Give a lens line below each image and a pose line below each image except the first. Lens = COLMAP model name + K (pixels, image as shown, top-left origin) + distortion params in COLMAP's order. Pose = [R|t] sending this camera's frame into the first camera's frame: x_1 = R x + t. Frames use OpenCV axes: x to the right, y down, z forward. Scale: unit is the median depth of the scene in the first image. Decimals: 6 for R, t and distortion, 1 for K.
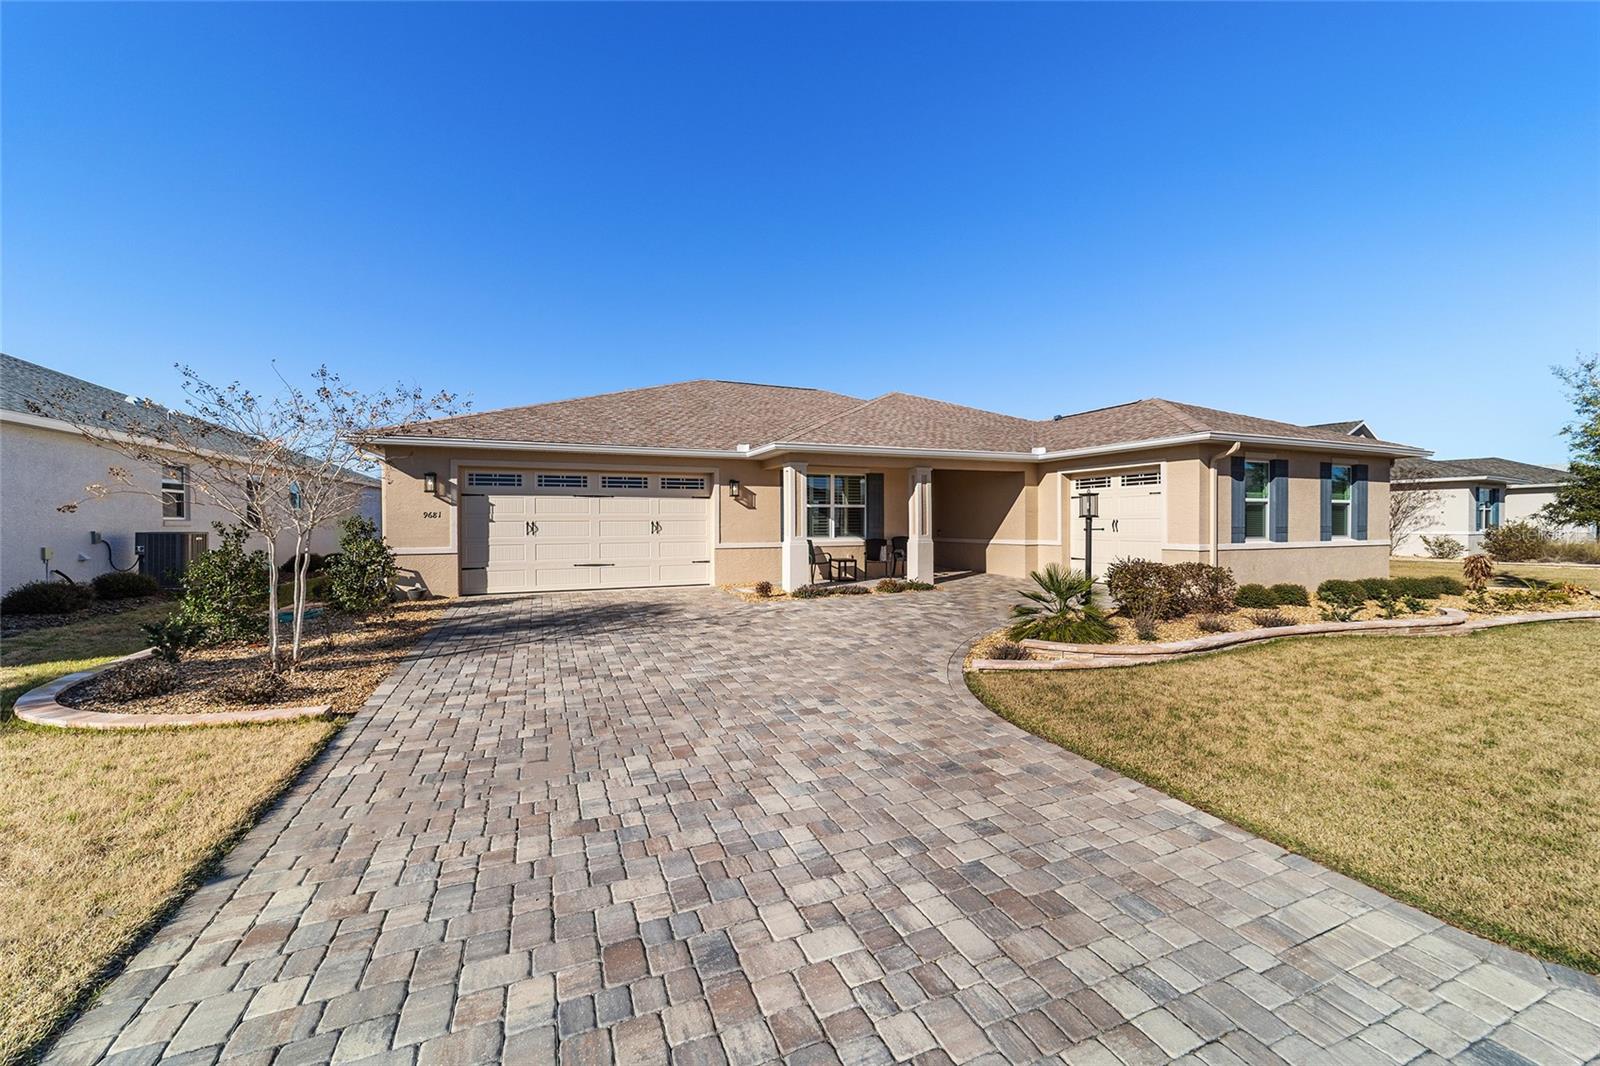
lens RADIAL K [[604.6, 0, 791.0], [0, 604.6, 534.6], [0, 0, 1]] dist [-0.010129, -0.000104]
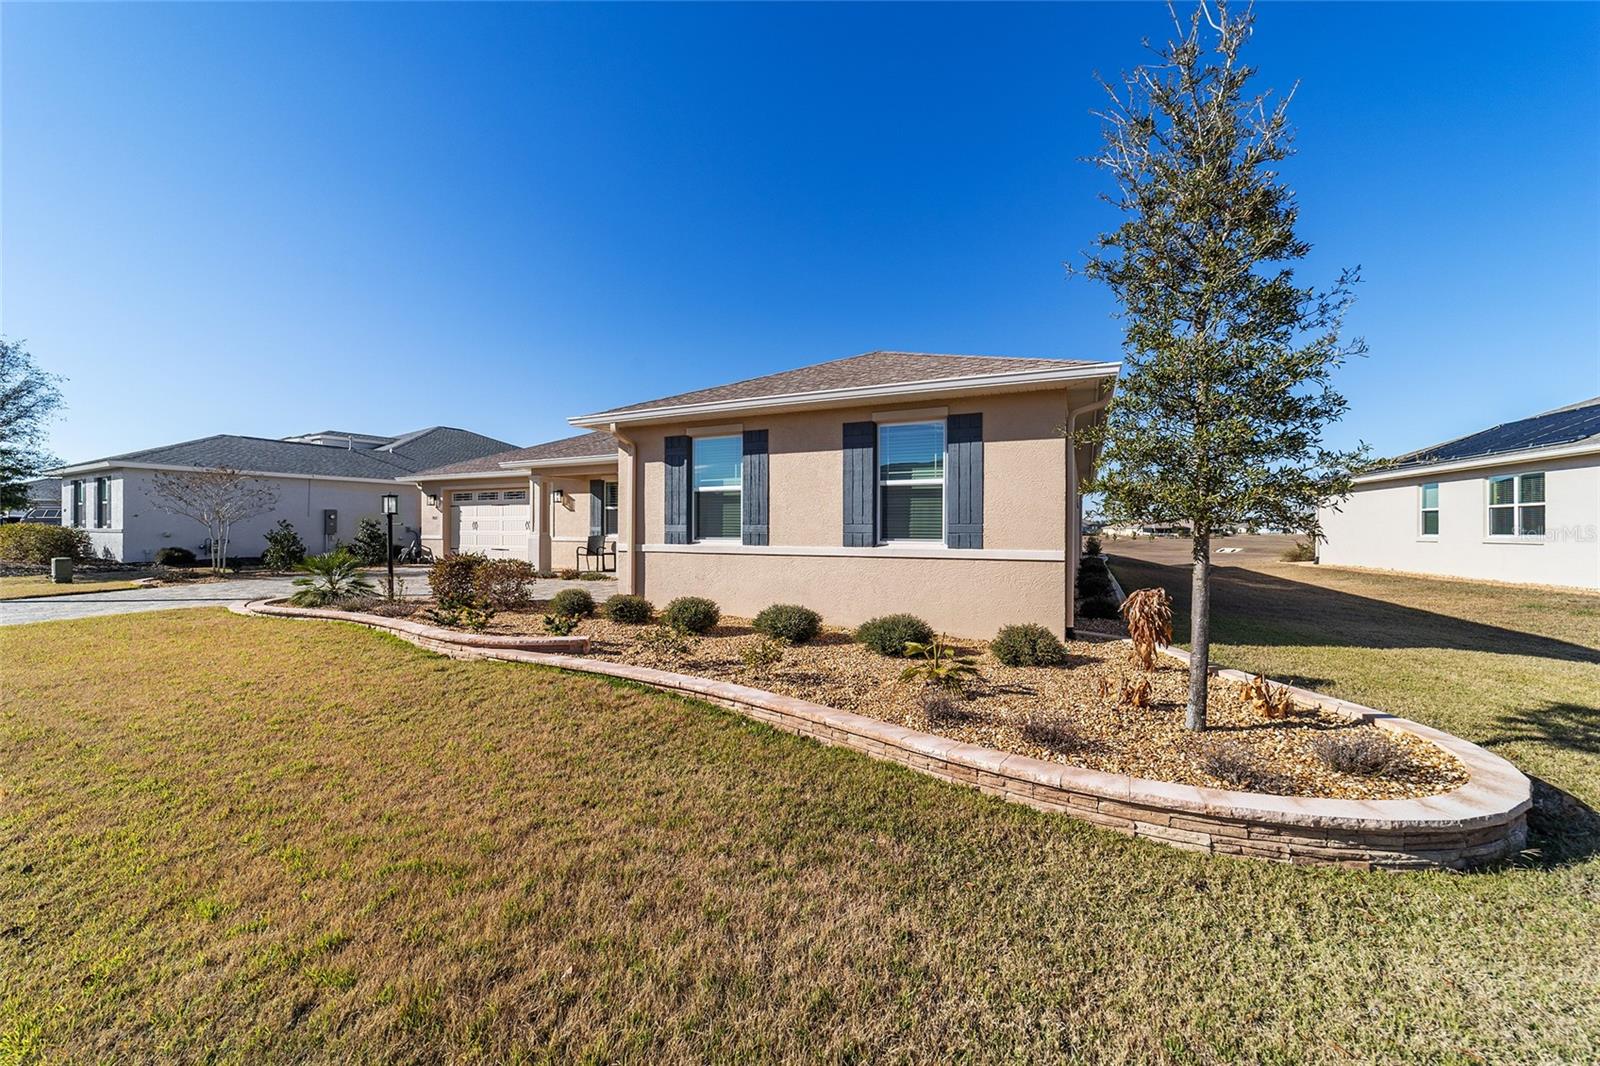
lens RADIAL K [[613.9, 0, 796.3], [0, 613.9, 526.9], [0, 0, 1]] dist [-0.019943, 0.009223]
pose [[0.663089, 0.001889, -0.748538, 1.378667], [-0.013477, 0.999865, -0.009416, -0.003187], [0.748419, 0.016332, 0.663025, 0.546707]]
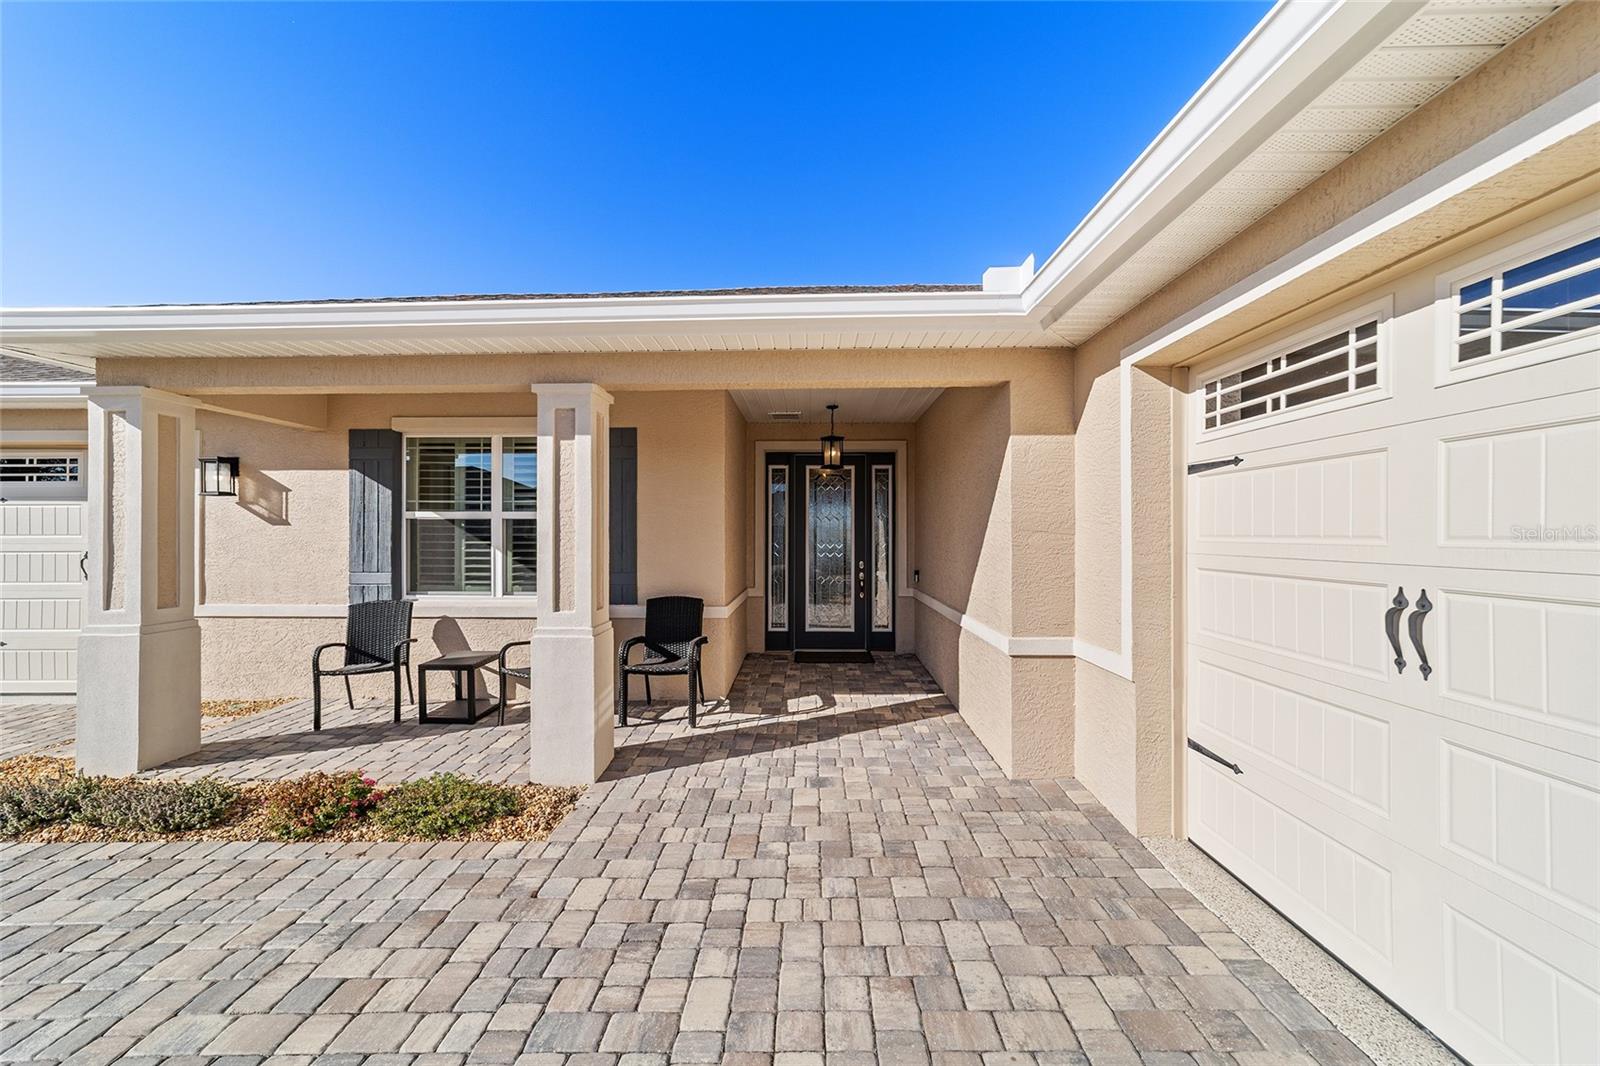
lens RADIAL K [[613.9, 0, 796.3], [0, 613.9, 526.9], [0, 0, 1]] dist [-0.019943, 0.009223]
pose [[0.914283, 0.000251, -0.405075, 0.487168], [-0.010295, 0.999691, -0.022617, -0.038695], [0.404944, 0.024849, 0.914004, 0.847668]]
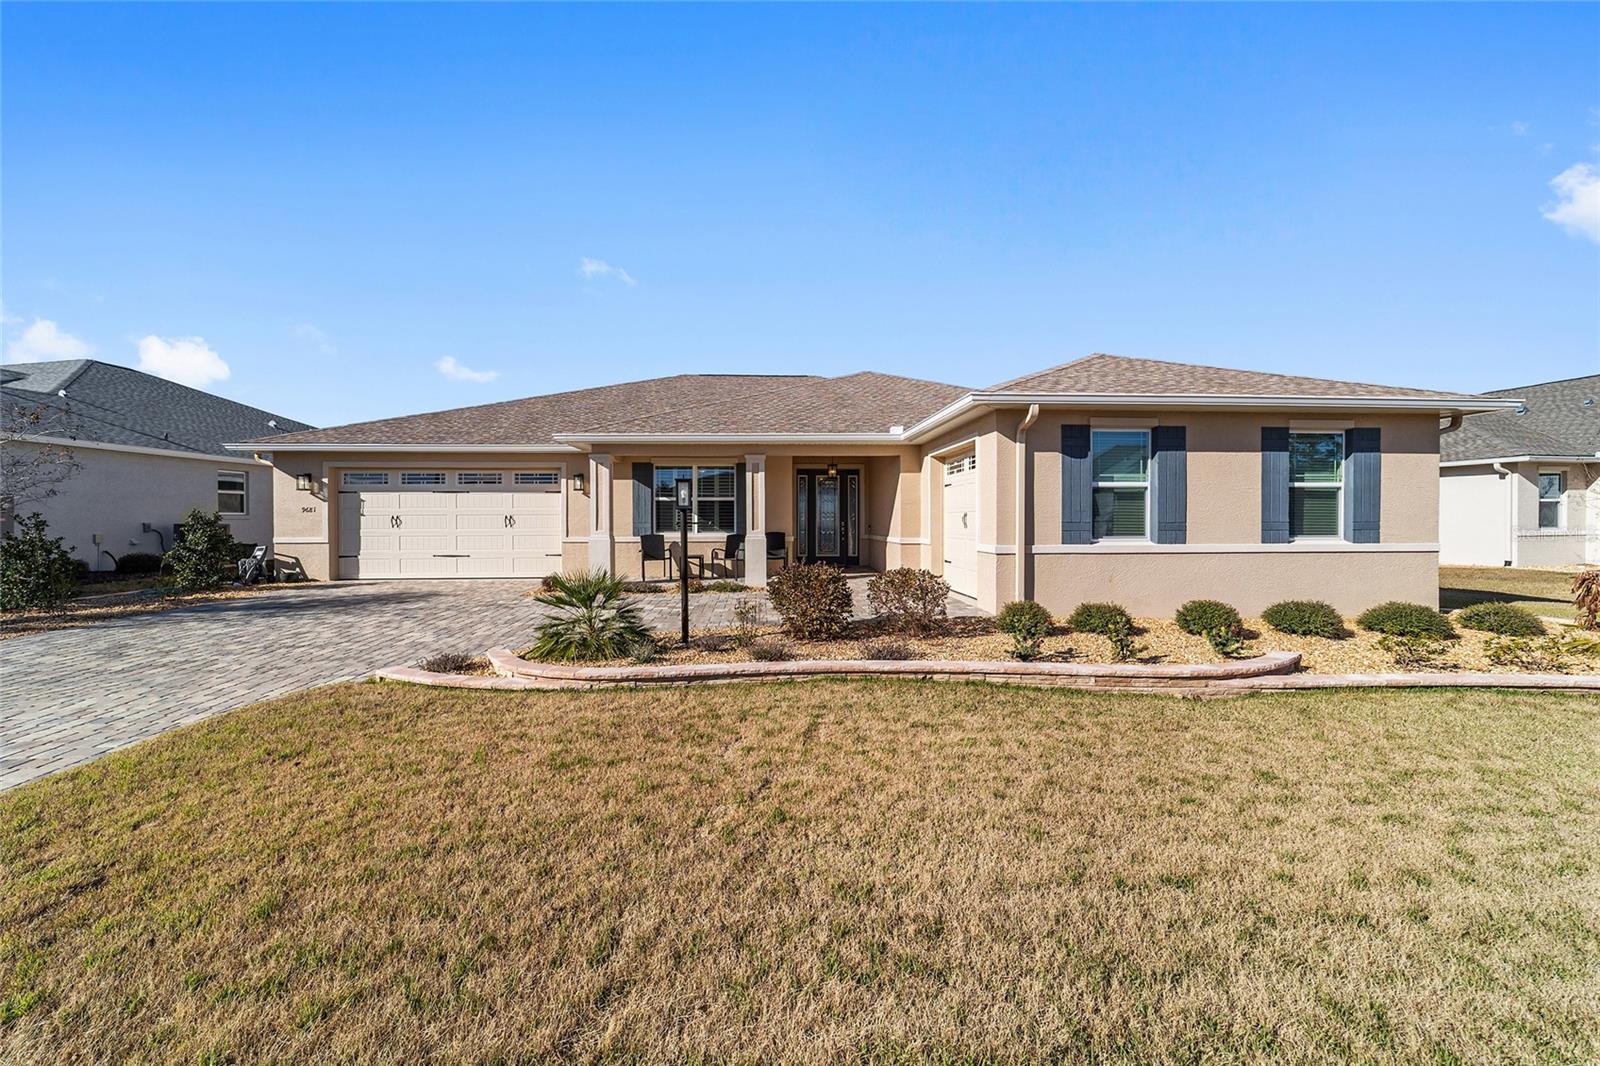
lens RADIAL K [[613.9, 0, 796.3], [0, 613.9, 526.9], [0, 0, 1]] dist [-0.019943, 0.009223]
pose [[0.944674, 0.005470, -0.327966, 0.629330], [-0.007043, 0.999969, -0.003608, -0.001617], [0.327936, 0.005718, 0.944683, 0.178963]]
